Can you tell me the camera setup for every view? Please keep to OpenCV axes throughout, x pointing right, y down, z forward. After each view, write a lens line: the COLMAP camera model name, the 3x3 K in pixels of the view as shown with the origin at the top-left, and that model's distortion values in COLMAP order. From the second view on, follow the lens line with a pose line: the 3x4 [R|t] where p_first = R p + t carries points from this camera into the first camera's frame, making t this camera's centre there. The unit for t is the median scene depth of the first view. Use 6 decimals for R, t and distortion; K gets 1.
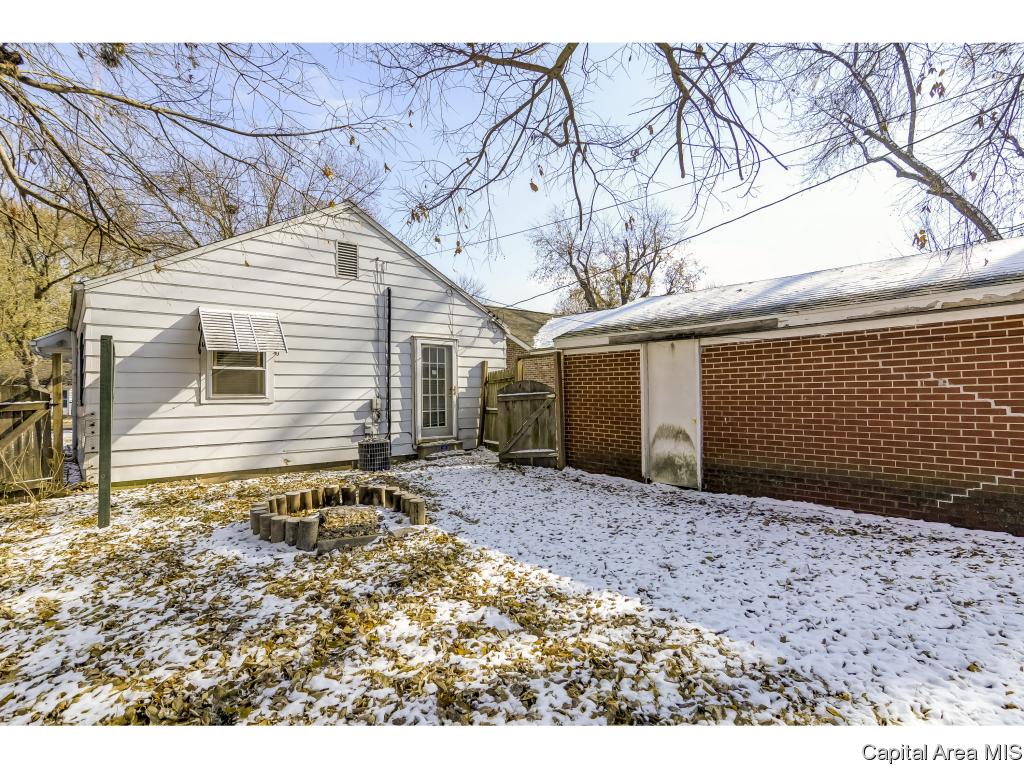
lens RADIAL K [[525.3, 0, 512.8], [0, 525.3, 386.2], [0, 0, 1]] dist [-0.002029, -0.000342]
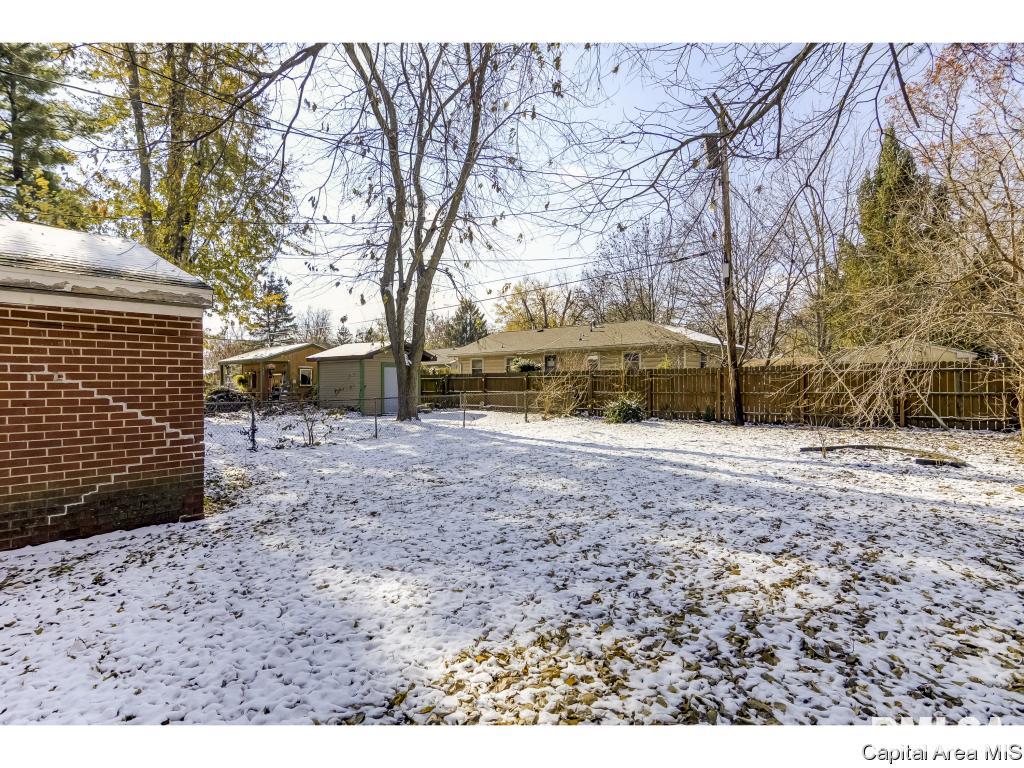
lens RADIAL K [[525.3, 0, 513.2], [0, 525.3, 385.4], [0, 0, 1]] dist [-0.002029, -0.000342]
pose [[-0.201052, 0.008823, 0.979541, -0.175943], [-0.013308, 0.999843, -0.011737, 0.007013], [-0.979490, -0.015396, -0.200903, 0.453327]]
